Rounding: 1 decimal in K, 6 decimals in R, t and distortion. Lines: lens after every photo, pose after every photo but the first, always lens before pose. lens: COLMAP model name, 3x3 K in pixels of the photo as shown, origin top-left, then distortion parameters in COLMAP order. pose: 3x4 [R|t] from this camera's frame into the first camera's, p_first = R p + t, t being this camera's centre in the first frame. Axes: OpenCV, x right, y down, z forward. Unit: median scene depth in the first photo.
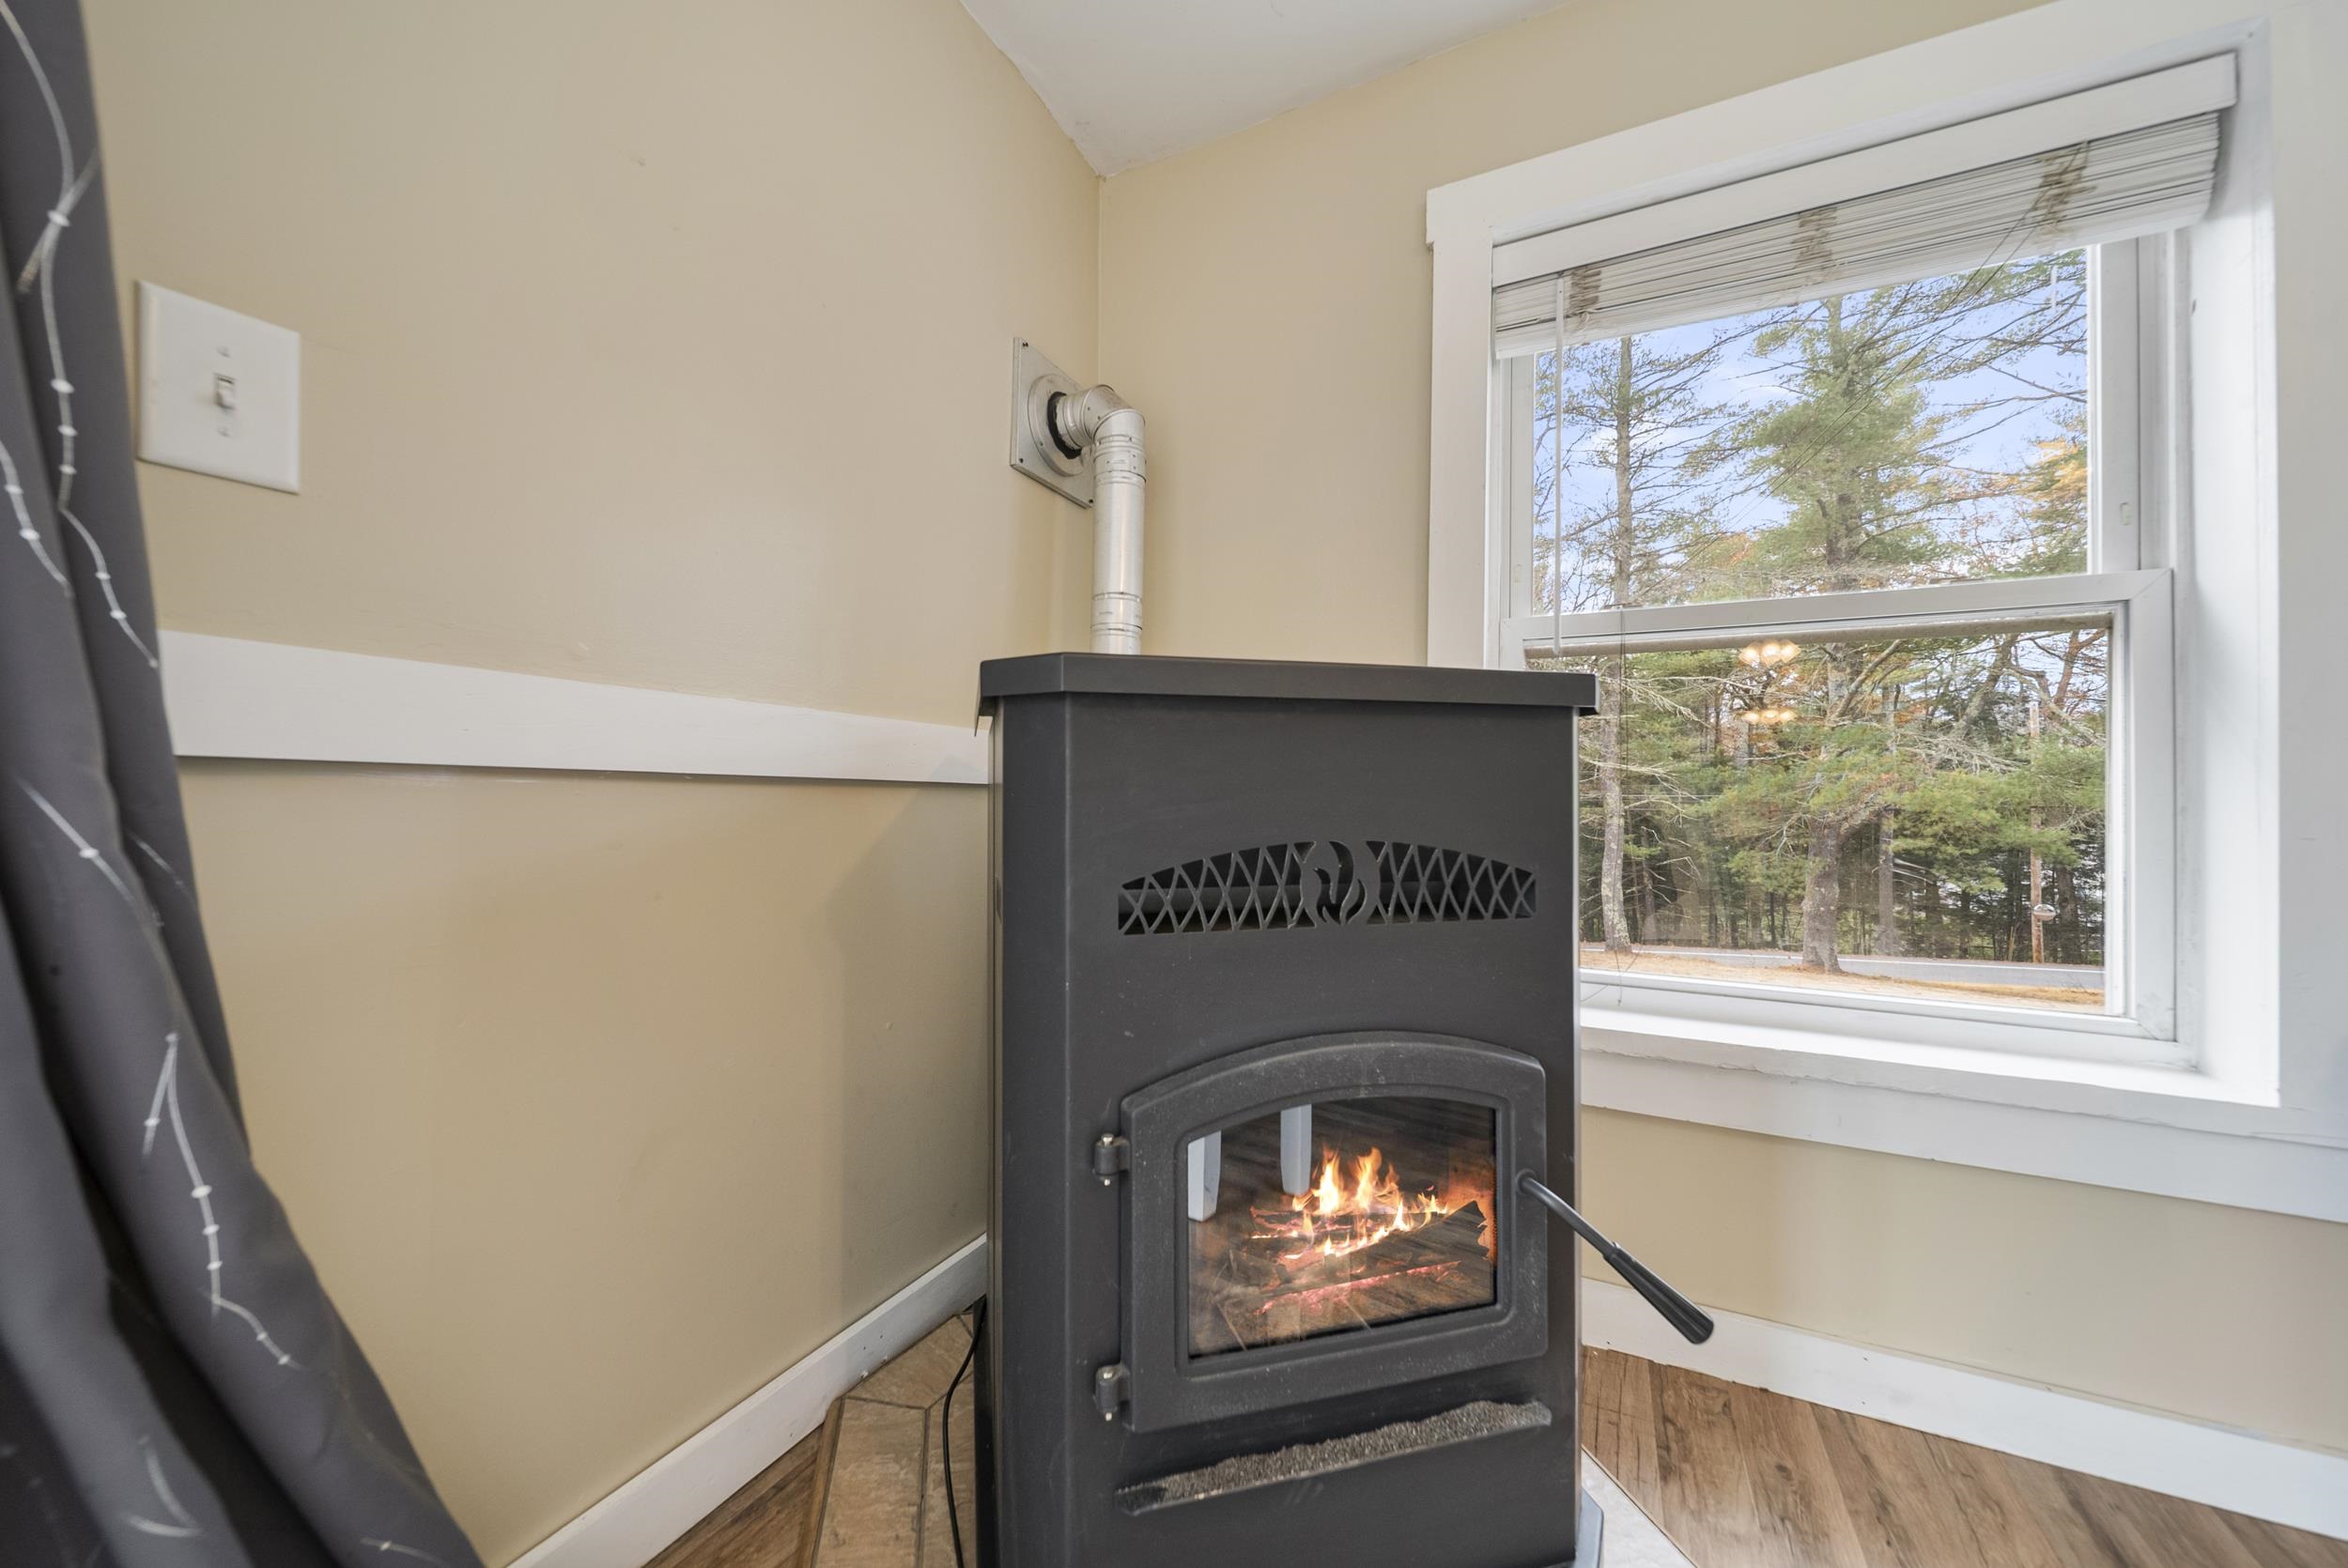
lens RADIAL K [[830.3, 0, 1172.5], [0, 830.3, 794.9], [0, 0, 1]] dist [-0.000213, -0.000774]
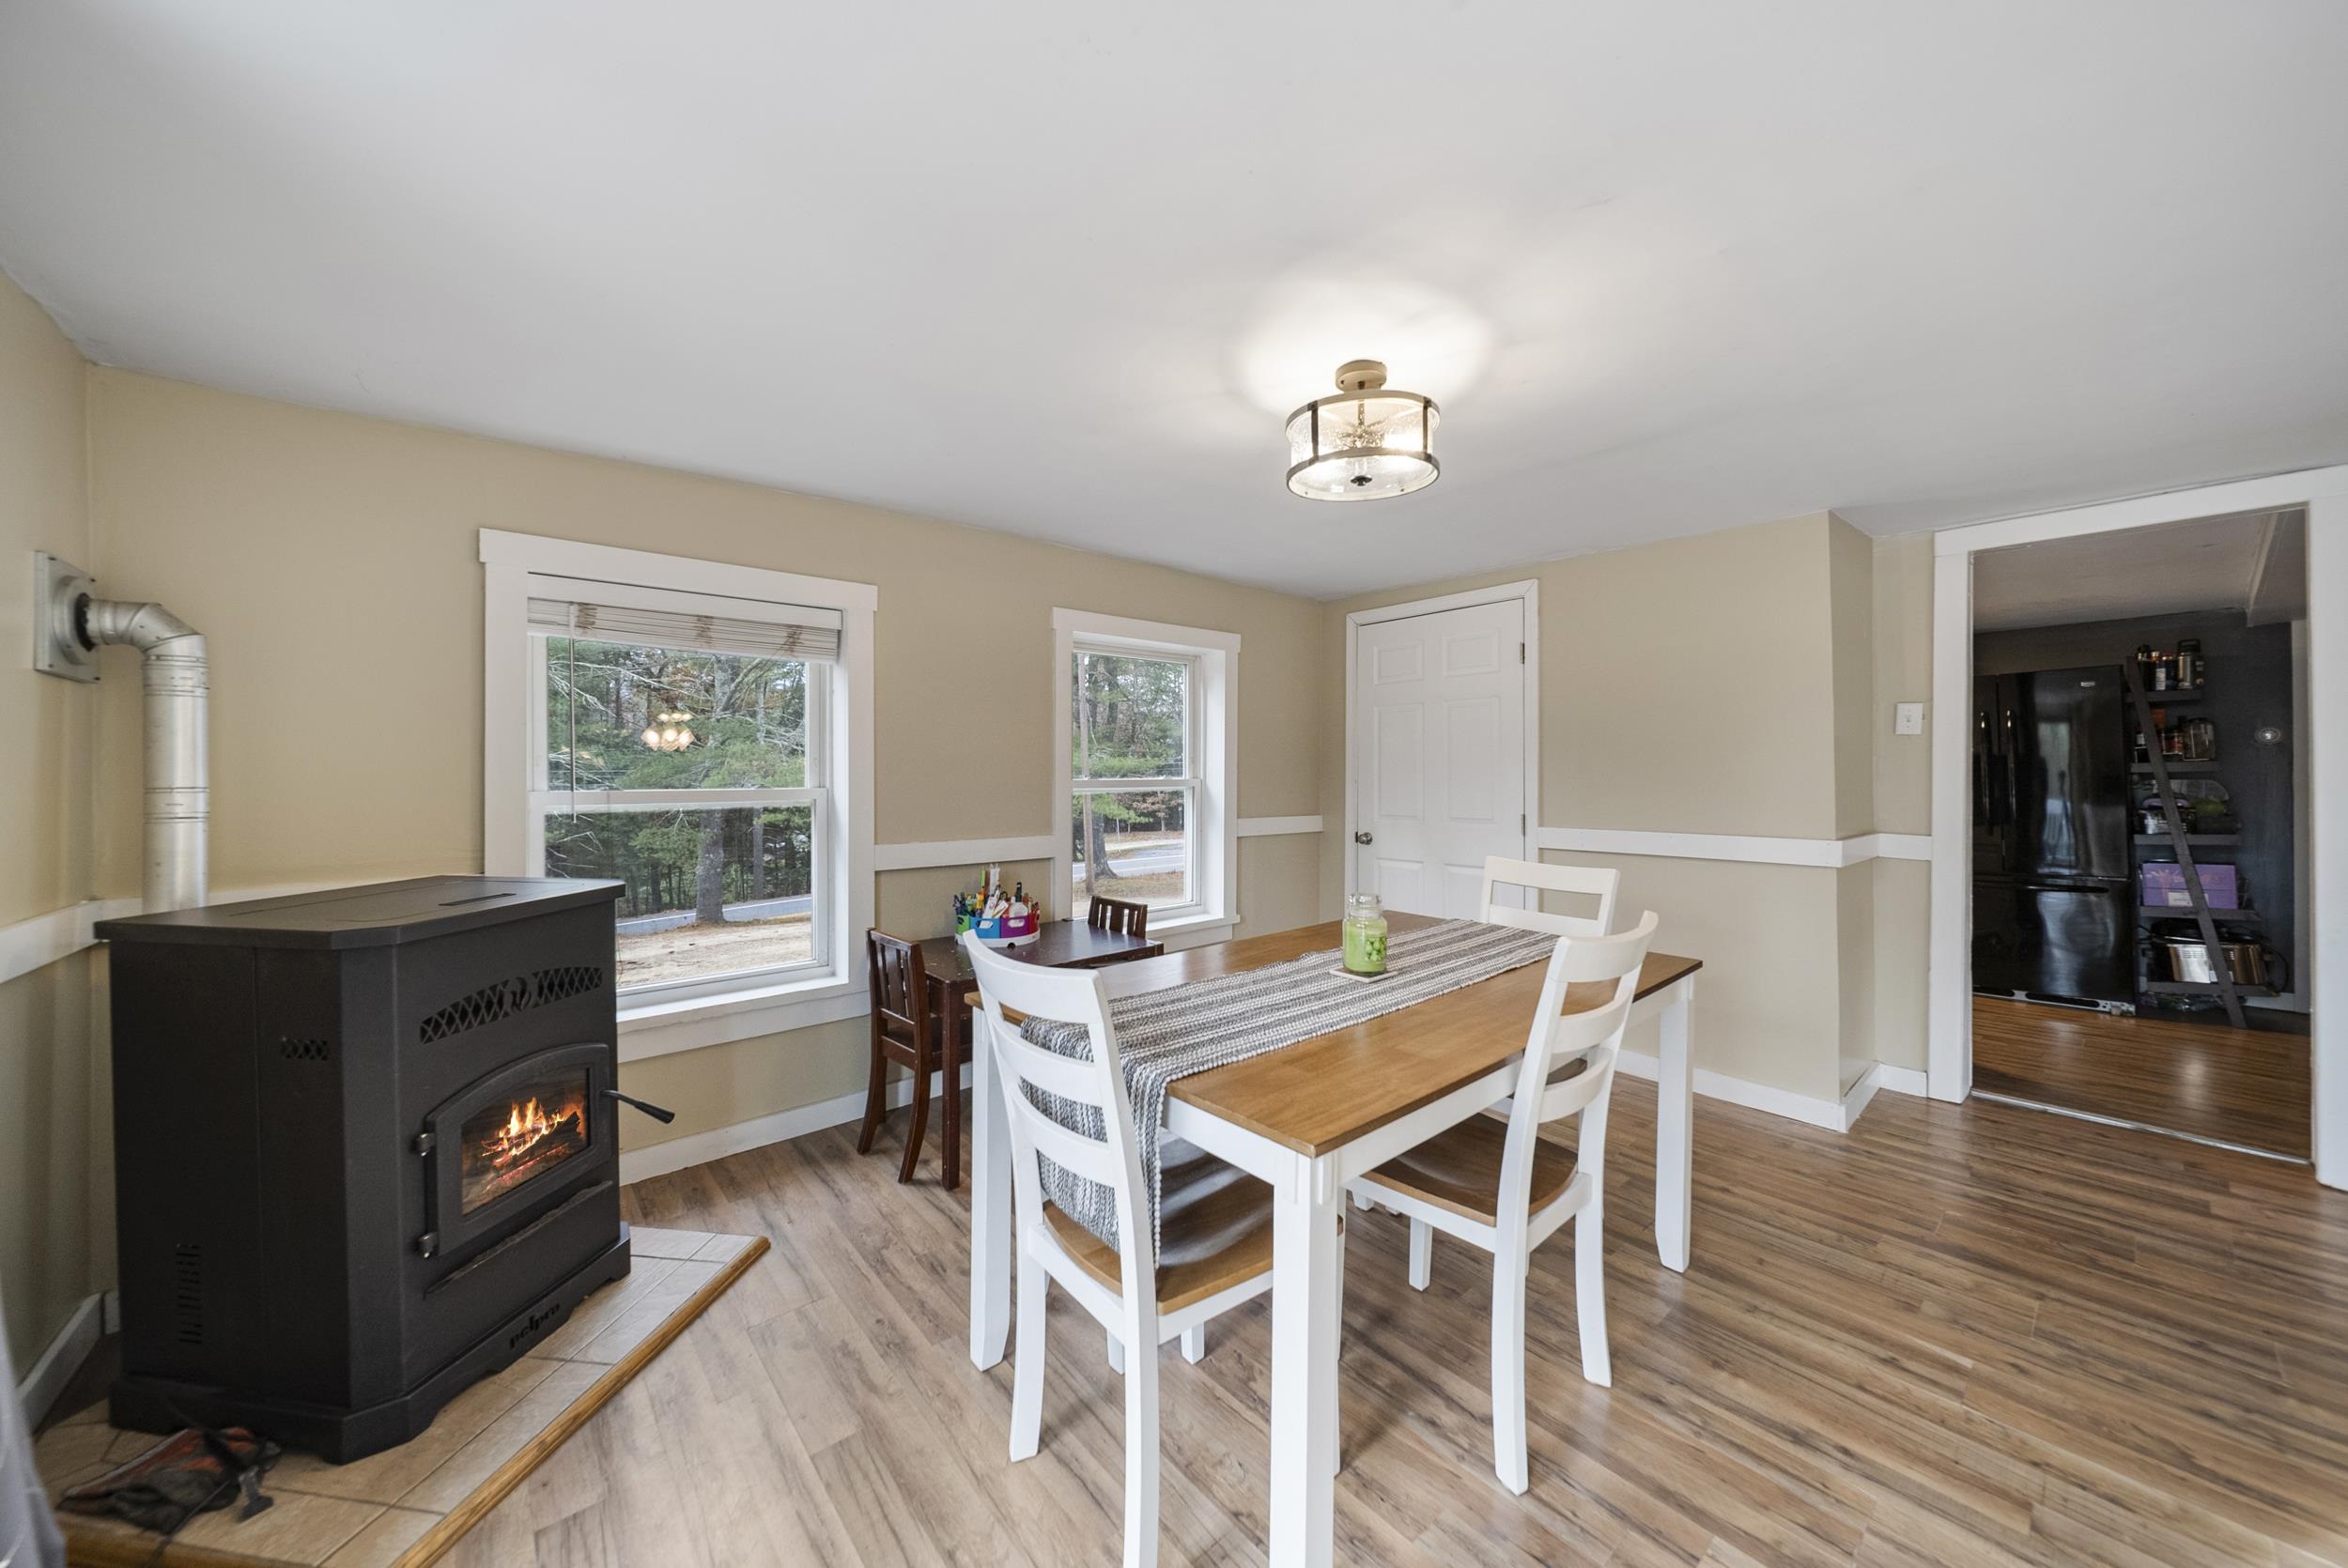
lens RADIAL K [[830.3, 0, 1177.3], [0, 830.3, 772.6], [0, 0, 1]] dist [-0.000213, -0.000774]
pose [[0.384562, -0.012212, 0.923018, -0.616184], [-0.003453, 0.999886, 0.014667, -0.279013], [-0.923093, -0.008827, 0.384476, -0.795012]]
